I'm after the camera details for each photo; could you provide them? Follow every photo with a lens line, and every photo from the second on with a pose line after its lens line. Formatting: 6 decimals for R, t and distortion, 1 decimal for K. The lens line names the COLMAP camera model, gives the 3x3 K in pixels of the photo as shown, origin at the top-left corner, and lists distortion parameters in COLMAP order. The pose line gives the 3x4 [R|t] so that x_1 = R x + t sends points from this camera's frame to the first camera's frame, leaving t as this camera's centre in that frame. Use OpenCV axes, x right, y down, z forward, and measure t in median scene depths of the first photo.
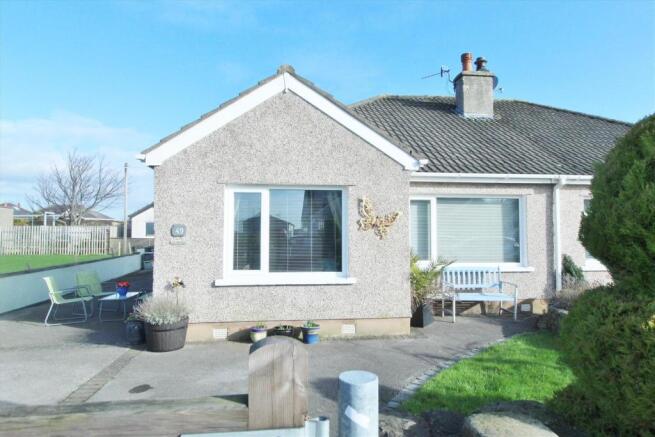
lens RADIAL K [[403.4, 0, 327.5], [0, 403.4, 218.5], [0, 0, 1]] dist [0.004120, -0.001600]
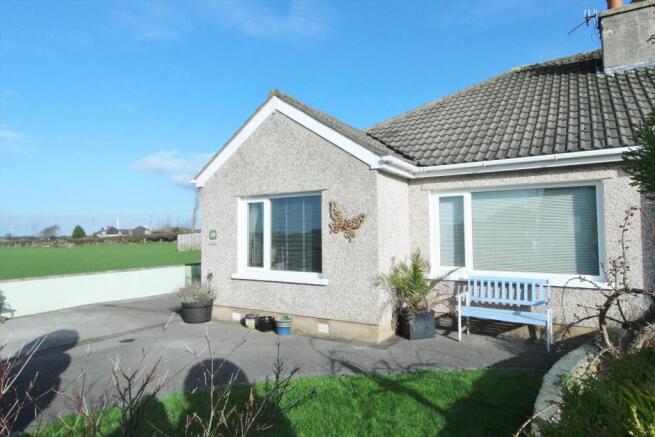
lens RADIAL K [[403.4, 0, 327.5], [0, 403.4, 218.5], [0, 0, 1]] dist [0.004120, -0.001600]
pose [[0.776839, -0.030561, -0.628957, 0.718513], [0.031665, 0.999454, -0.009453, 0.001197], [0.628903, -0.012572, 0.777382, 0.198775]]
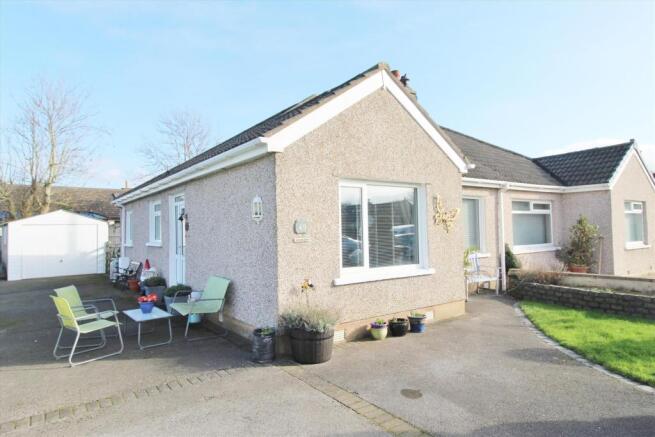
lens RADIAL K [[403.4, 0, 327.5], [0, 403.4, 218.5], [0, 0, 1]] dist [0.004120, -0.001600]
pose [[0.869476, -0.002012, 0.493971, -0.718886], [-0.000593, 0.999987, 0.005118, 0.006269], [-0.493975, -0.004743, 0.869463, 0.187131]]
